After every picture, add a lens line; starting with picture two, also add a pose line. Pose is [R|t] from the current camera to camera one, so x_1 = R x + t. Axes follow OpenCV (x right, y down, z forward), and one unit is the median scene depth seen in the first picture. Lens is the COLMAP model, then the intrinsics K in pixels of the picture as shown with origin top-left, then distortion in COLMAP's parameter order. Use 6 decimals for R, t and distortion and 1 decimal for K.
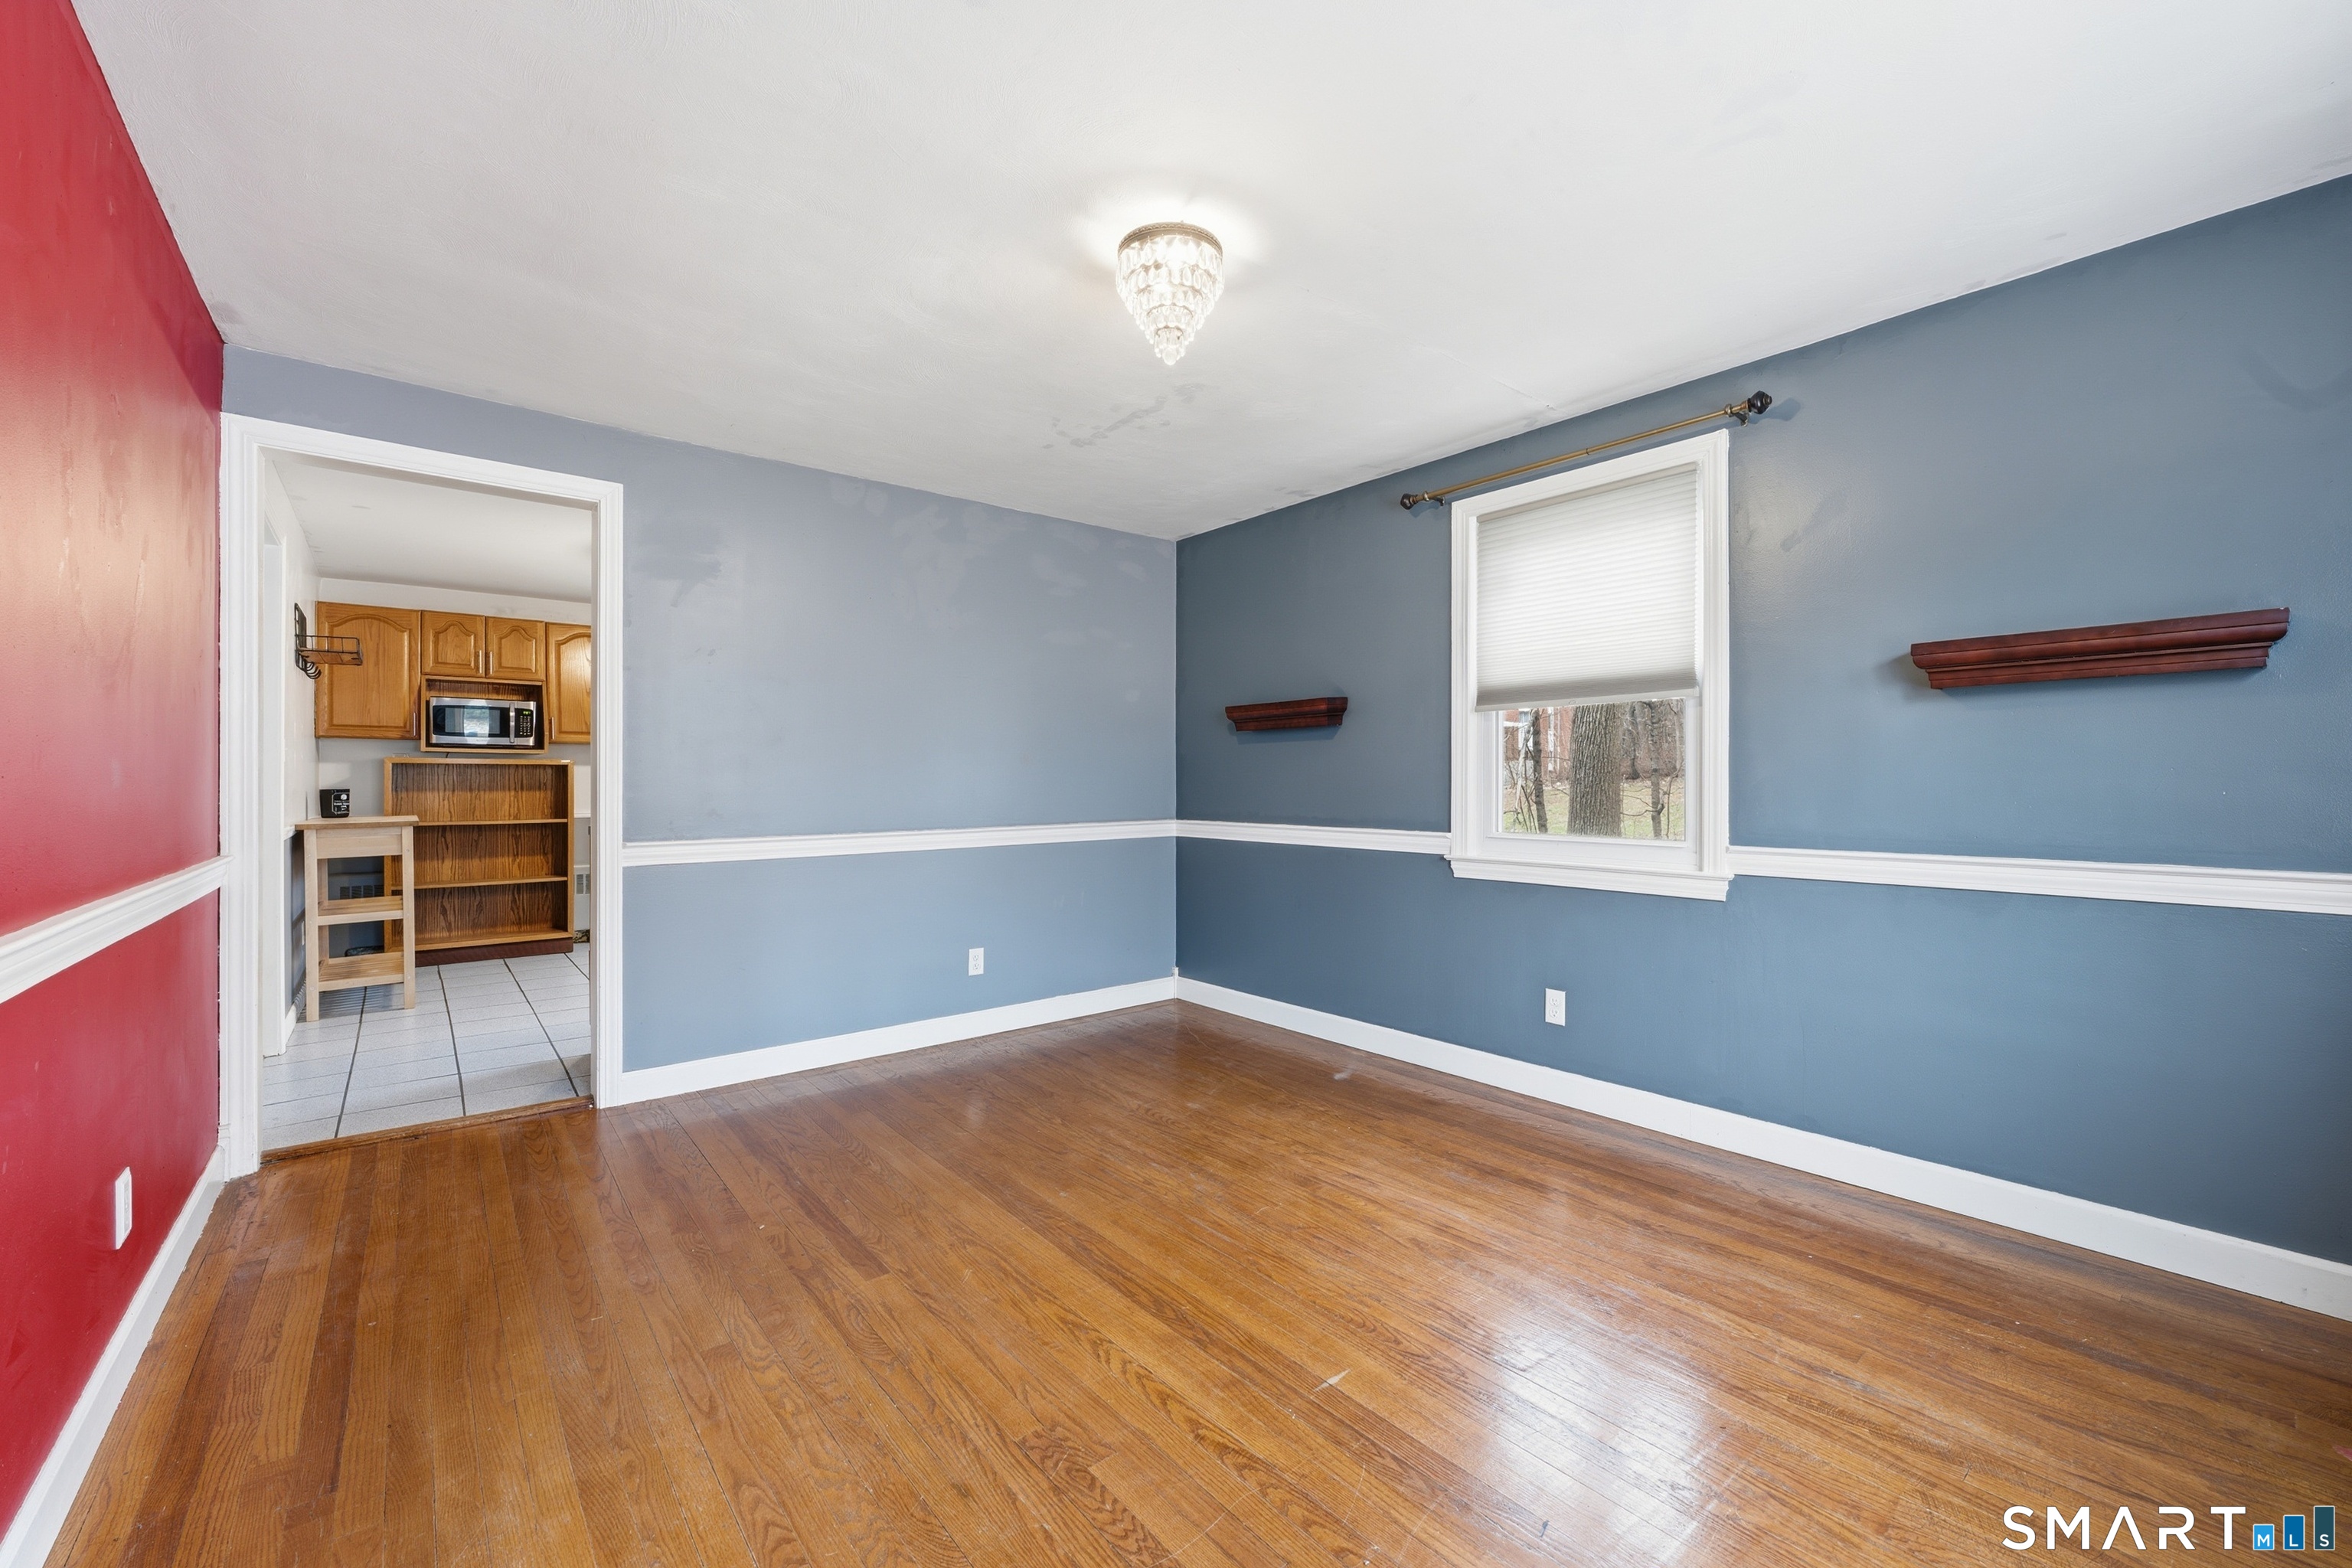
lens RADIAL K [[948.6, 0, 1182.1], [0, 948.6, 781.8], [0, 0, 1]] dist [-0.000177, -0.000045]
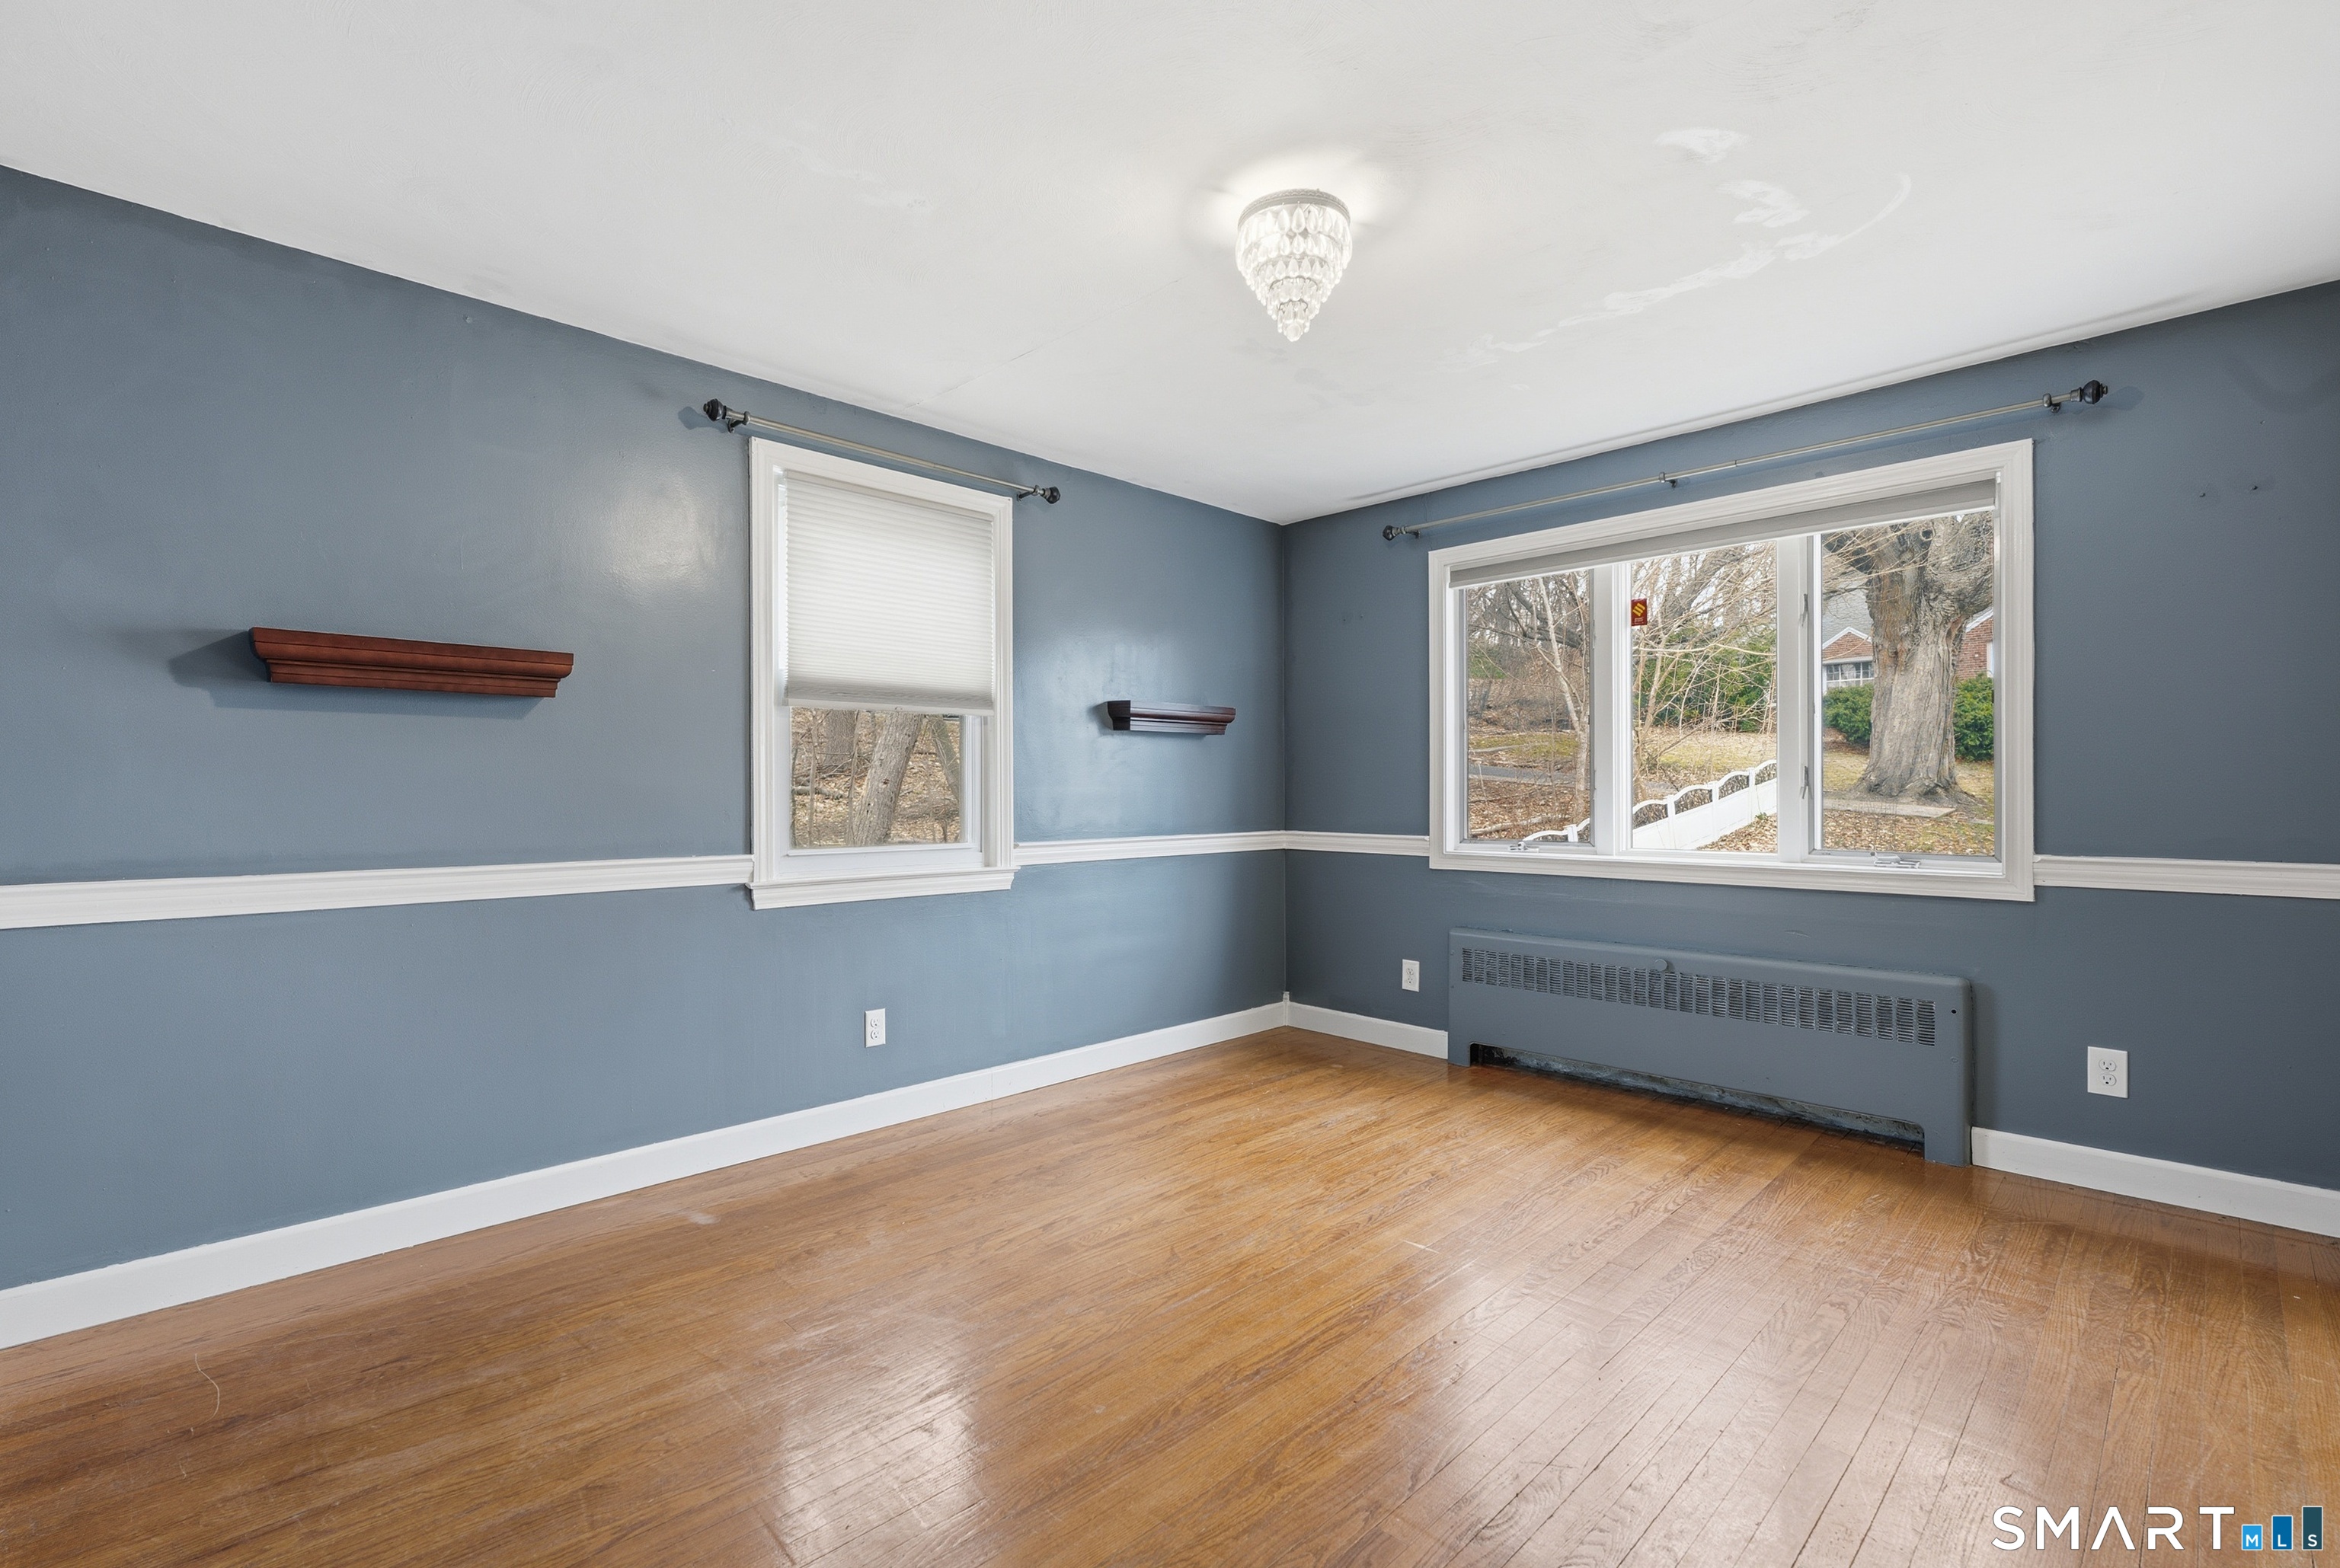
lens RADIAL K [[959.1, 0, 1270.3], [0, 959.1, 794.4], [0, 0, 1]] dist [-0.003745, -0.000184]
pose [[-0.103803, -0.003859, 0.994590, -0.710082], [-0.001832, 0.999992, 0.003689, 0.000280], [-0.994596, -0.001440, -0.103809, 0.840441]]
